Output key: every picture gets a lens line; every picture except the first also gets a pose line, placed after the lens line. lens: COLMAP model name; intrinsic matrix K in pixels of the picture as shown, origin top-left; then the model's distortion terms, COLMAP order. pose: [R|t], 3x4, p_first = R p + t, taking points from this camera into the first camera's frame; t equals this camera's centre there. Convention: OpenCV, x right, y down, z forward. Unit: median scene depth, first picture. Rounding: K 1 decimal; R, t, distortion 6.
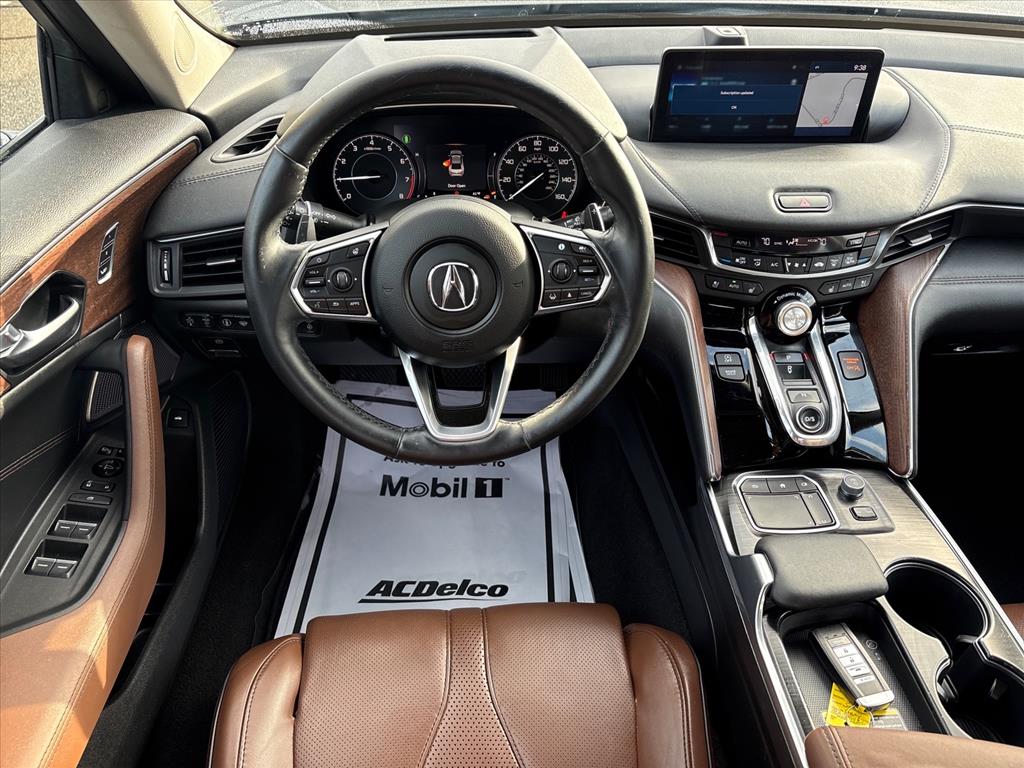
lens RADIAL K [[824.4, 0, 512.0], [0, 824.4, 384.0], [0, 0, 1]] dist [0.024260, -0.031509]
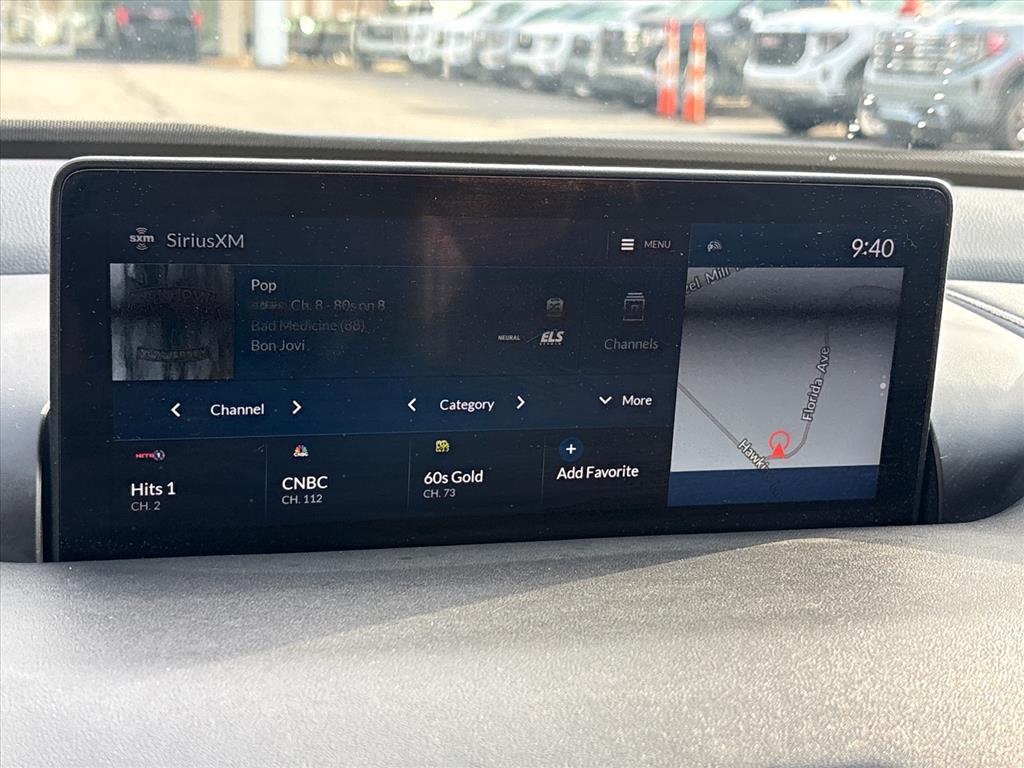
lens RADIAL K [[1487.9, 0, 512.0], [0, 1487.9, 384.0], [0, 0, 1]] dist [-0.004774, -0.377564]
pose [[0.974099, -0.019526, 0.225279, 0.219577], [0.101642, 0.927755, -0.359083, -0.200067], [-0.201992, 0.372680, 0.905709, 0.660448]]
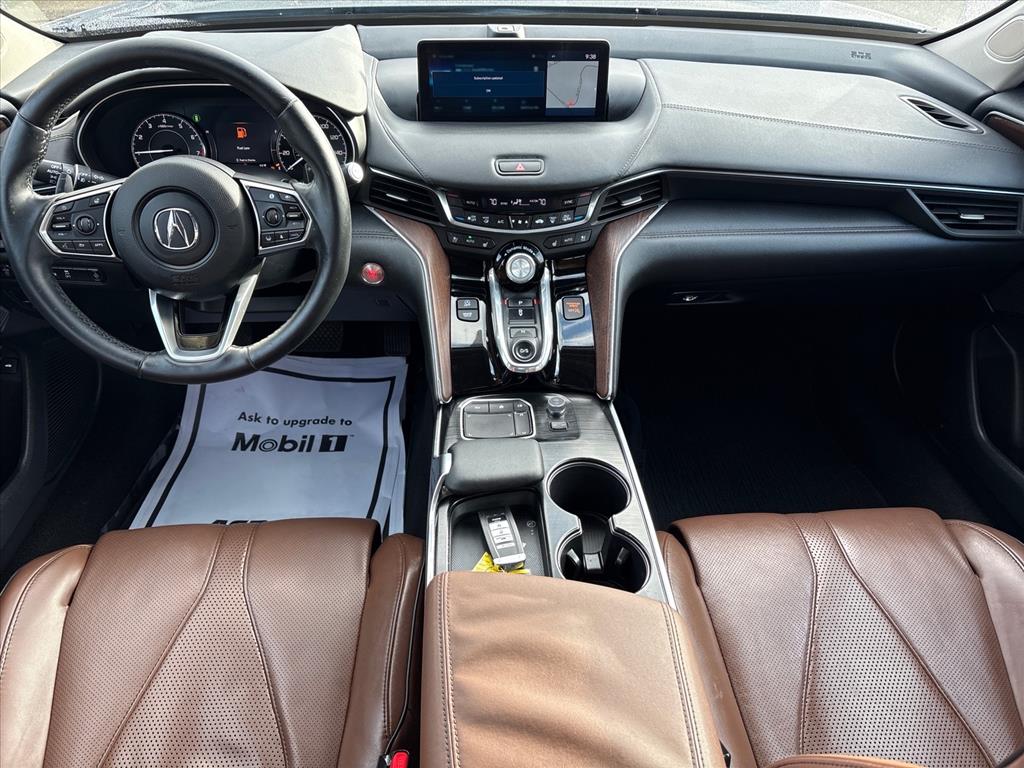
lens RADIAL K [[816.8, 0, 512.0], [0, 816.8, 384.0], [0, 0, 1]] dist [0.008600, -0.014552]
pose [[0.999829, -0.009591, 0.015801, 0.305780], [0.009791, 0.999872, -0.012679, 0.098504], [-0.015677, 0.012832, 0.999795, -0.151676]]
